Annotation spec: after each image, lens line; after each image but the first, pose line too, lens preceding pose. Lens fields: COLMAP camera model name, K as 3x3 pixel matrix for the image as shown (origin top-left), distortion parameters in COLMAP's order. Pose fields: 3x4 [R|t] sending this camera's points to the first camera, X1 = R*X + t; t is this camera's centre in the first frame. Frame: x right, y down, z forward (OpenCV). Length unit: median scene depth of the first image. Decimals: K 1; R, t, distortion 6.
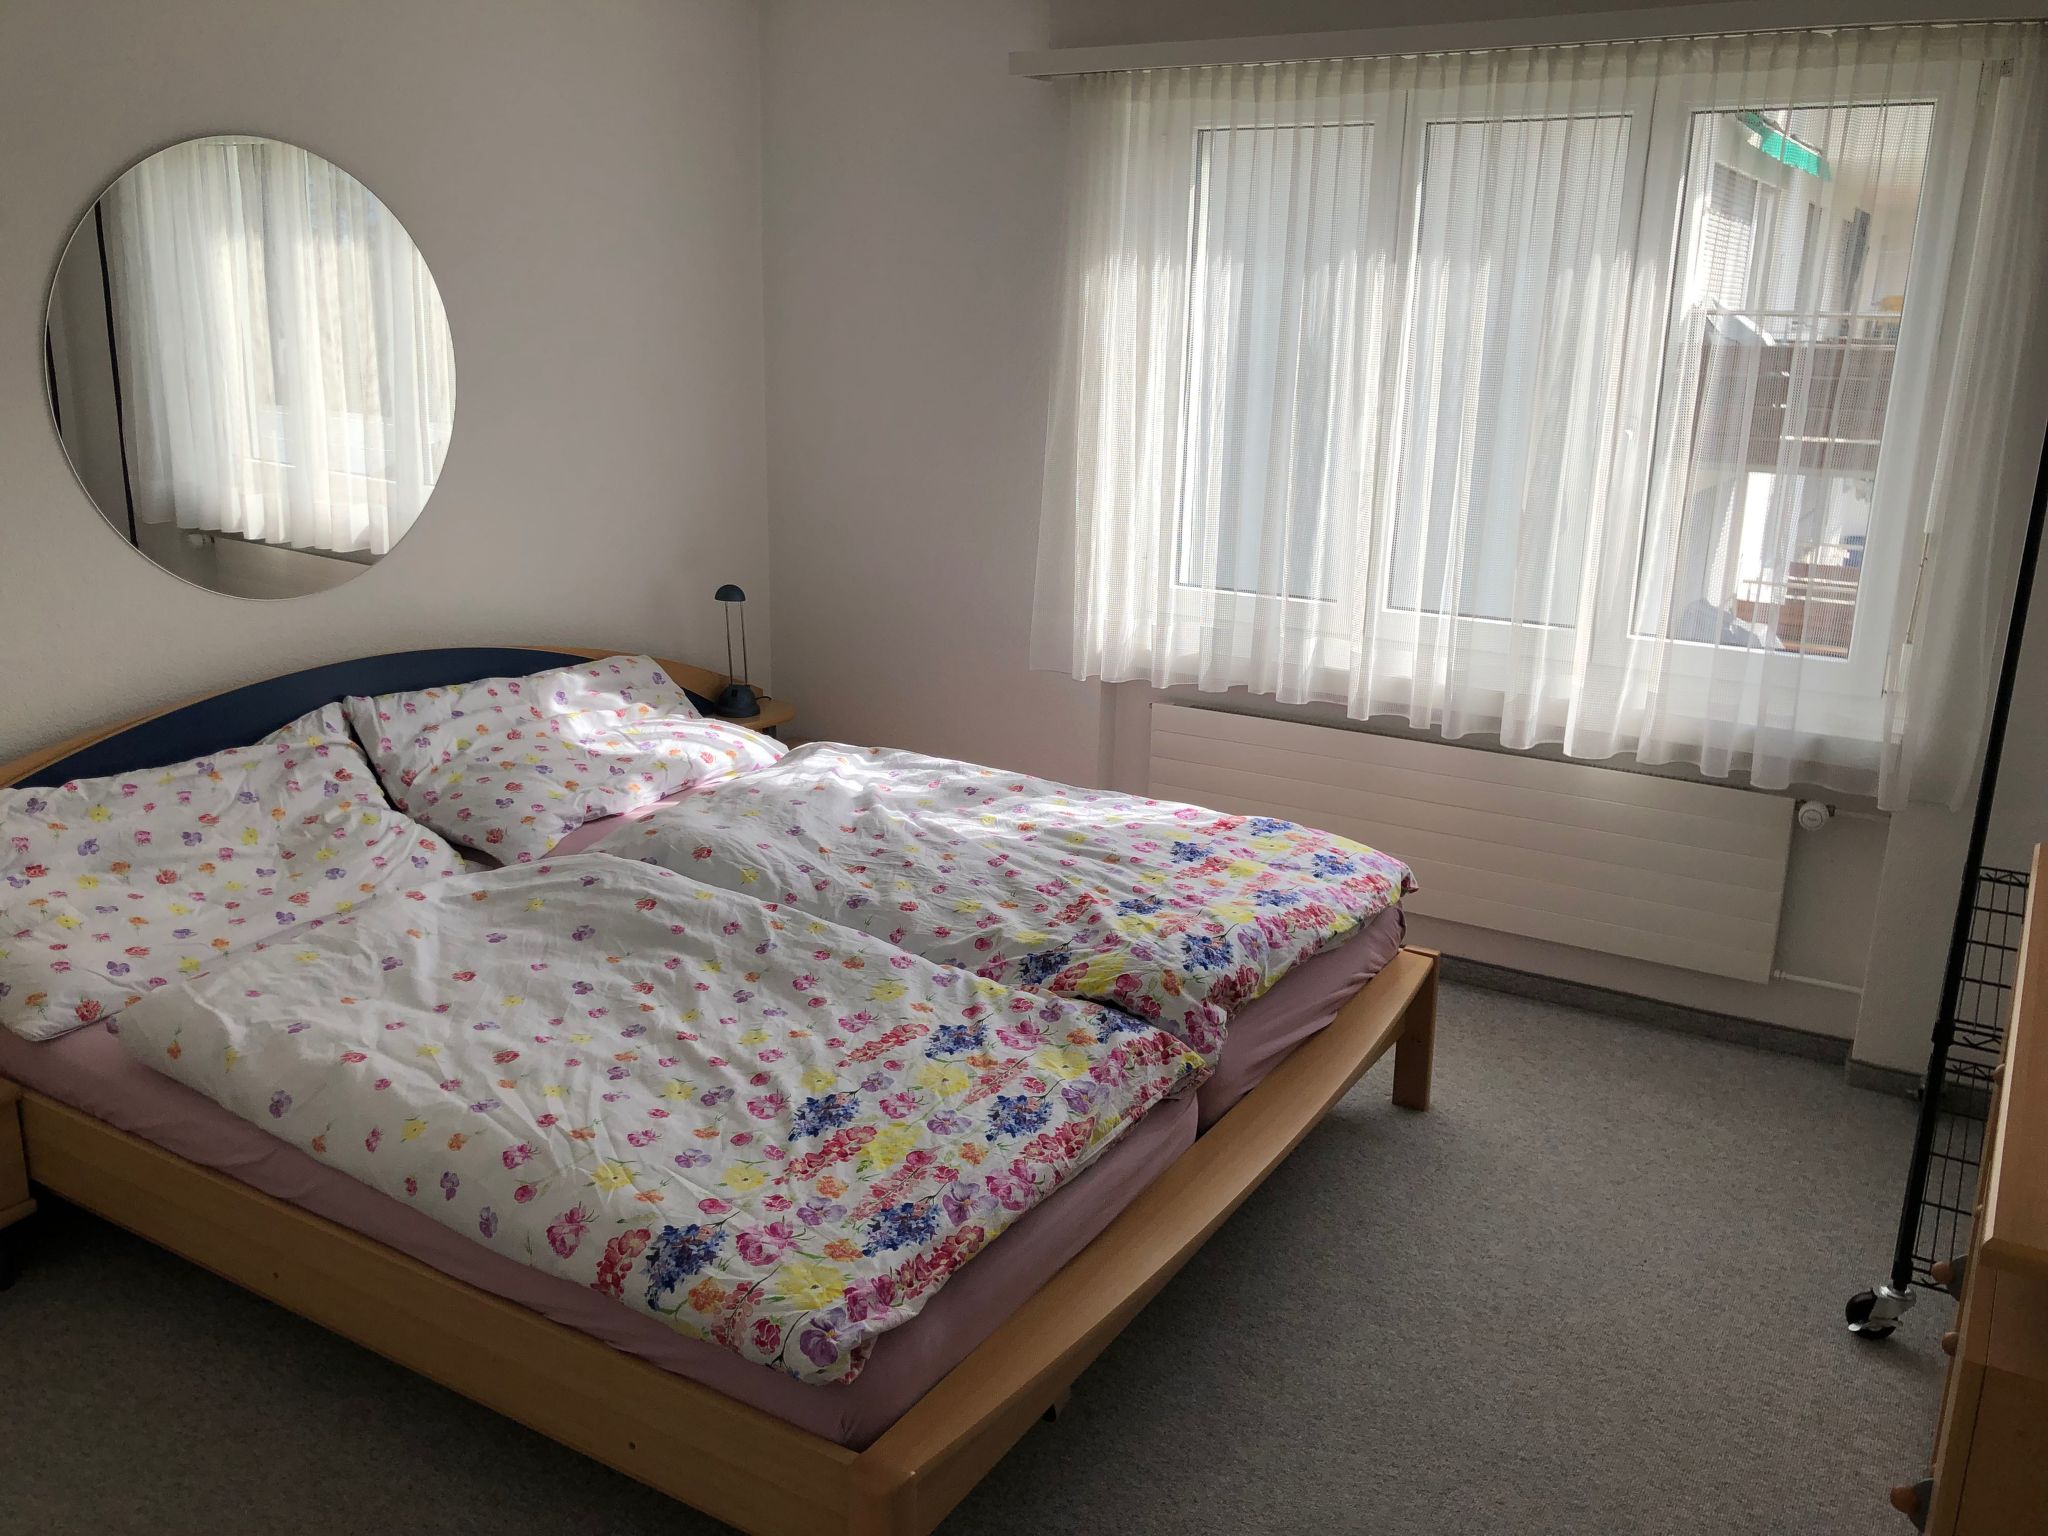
lens RADIAL K [[1676.0, 0, 1024.0], [0, 1676.0, 768.0], [0, 0, 1]] dist [0.001753, -0.001322]
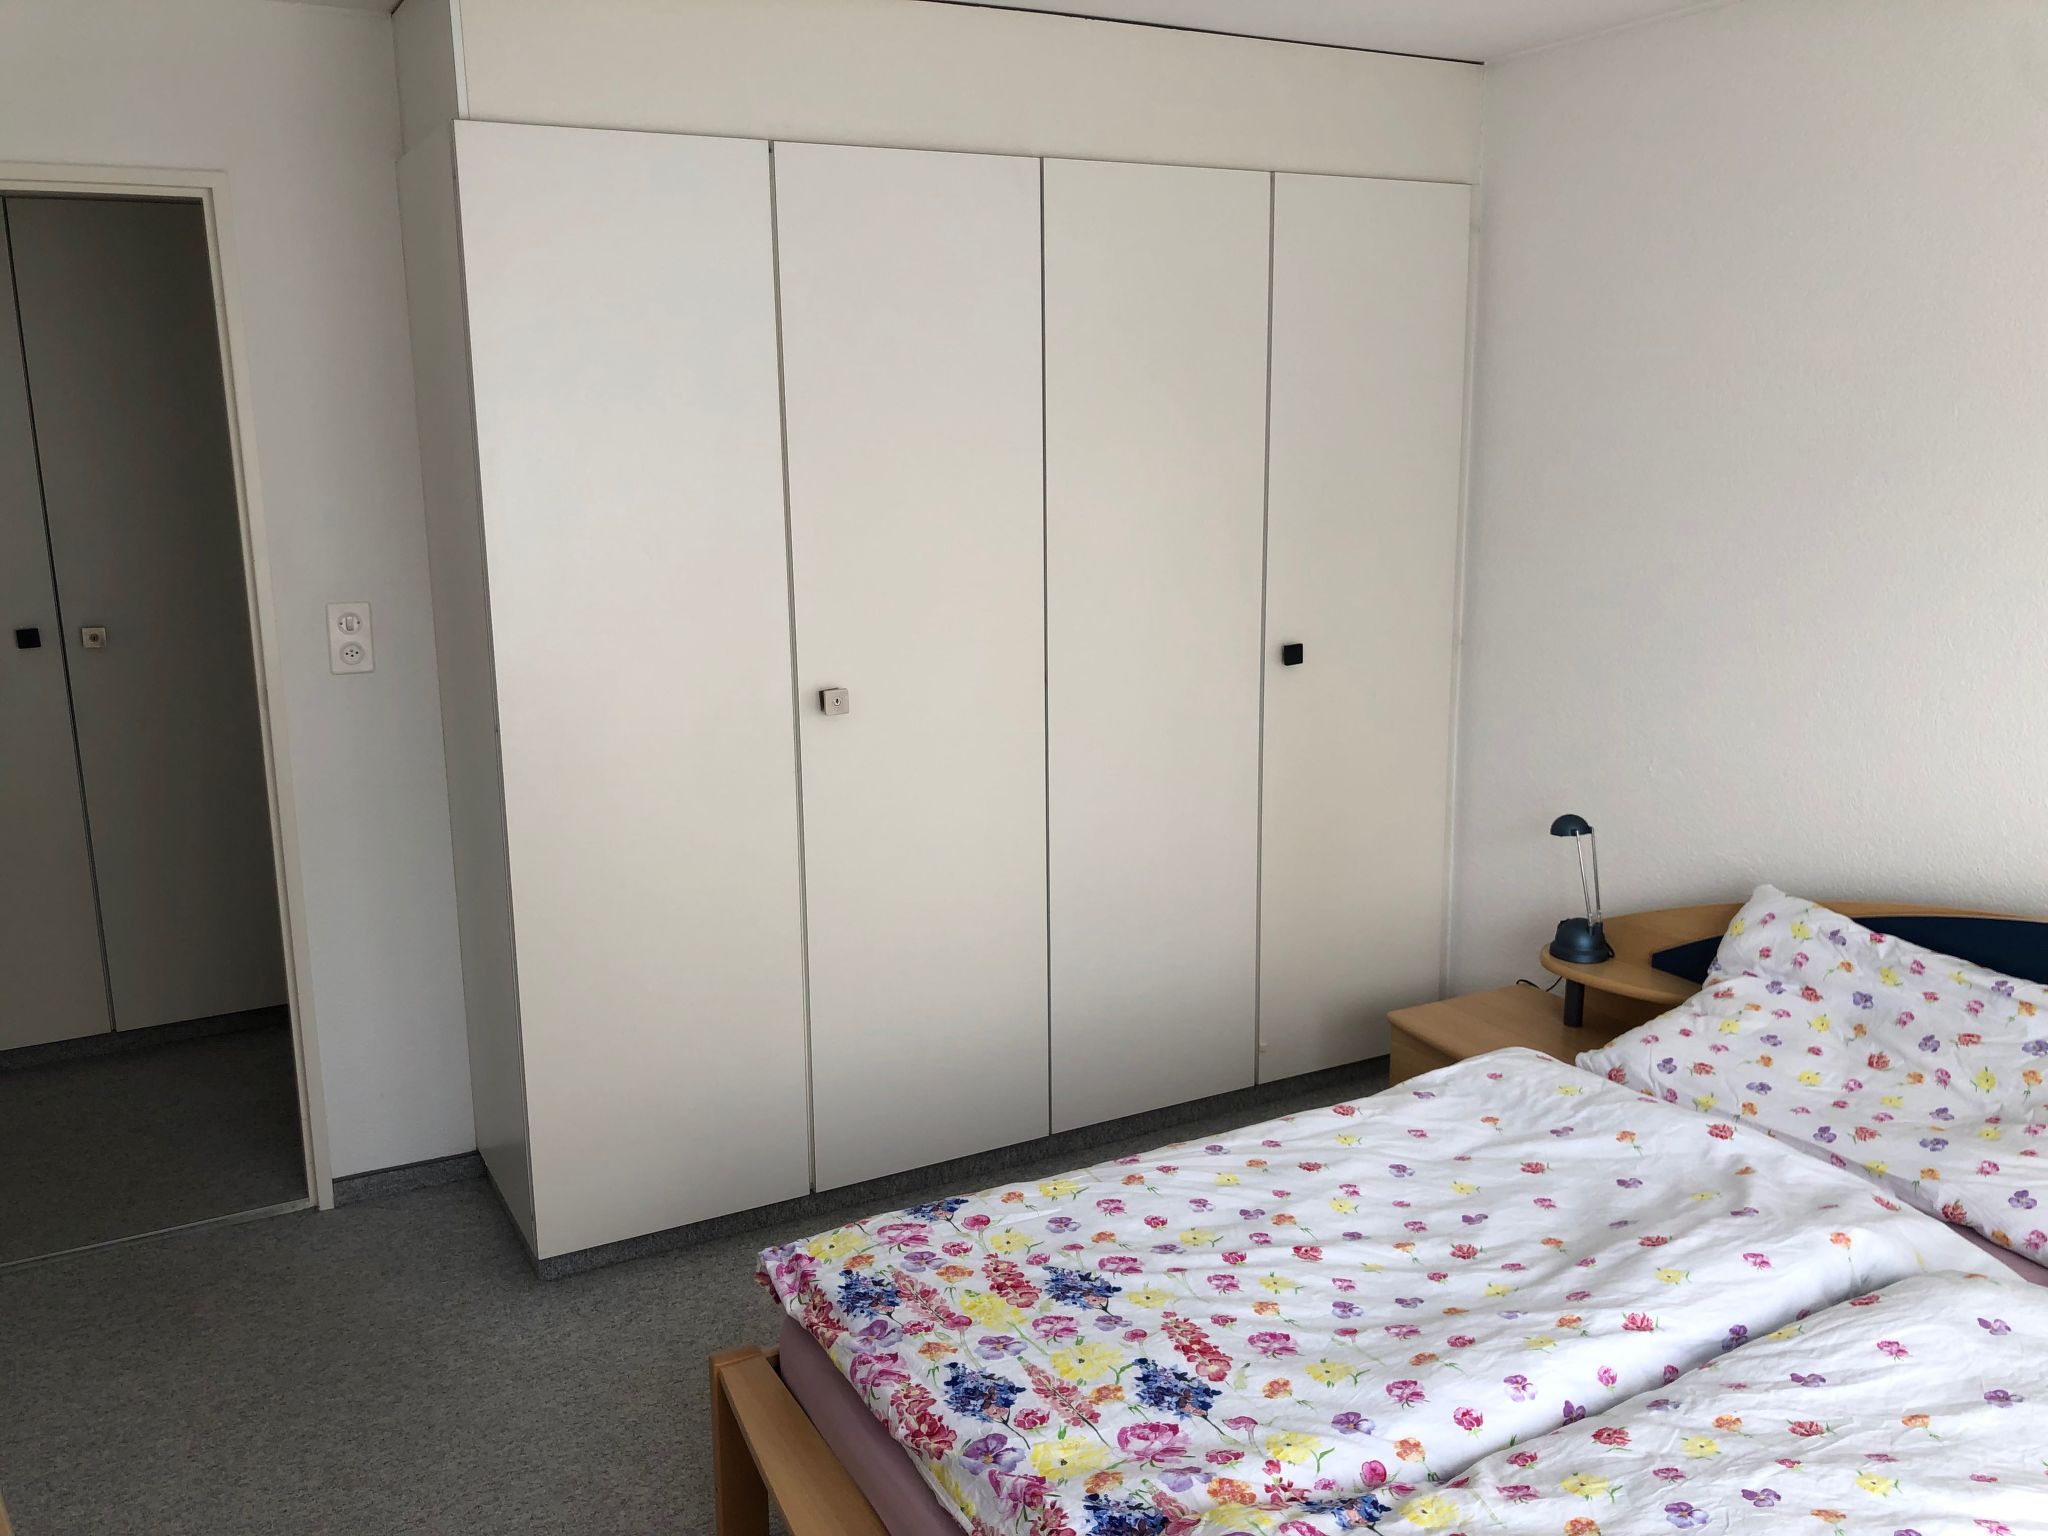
lens RADIAL K [[1676.0, 0, 1024.0], [0, 1676.0, 768.0], [0, 0, 1]] dist [0.001753, -0.001322]
pose [[-0.512554, 0.163535, -0.842938, 0.652719], [-0.223589, 0.922410, 0.314908, -0.362473], [0.829033, 0.349879, -0.436220, 1.270937]]
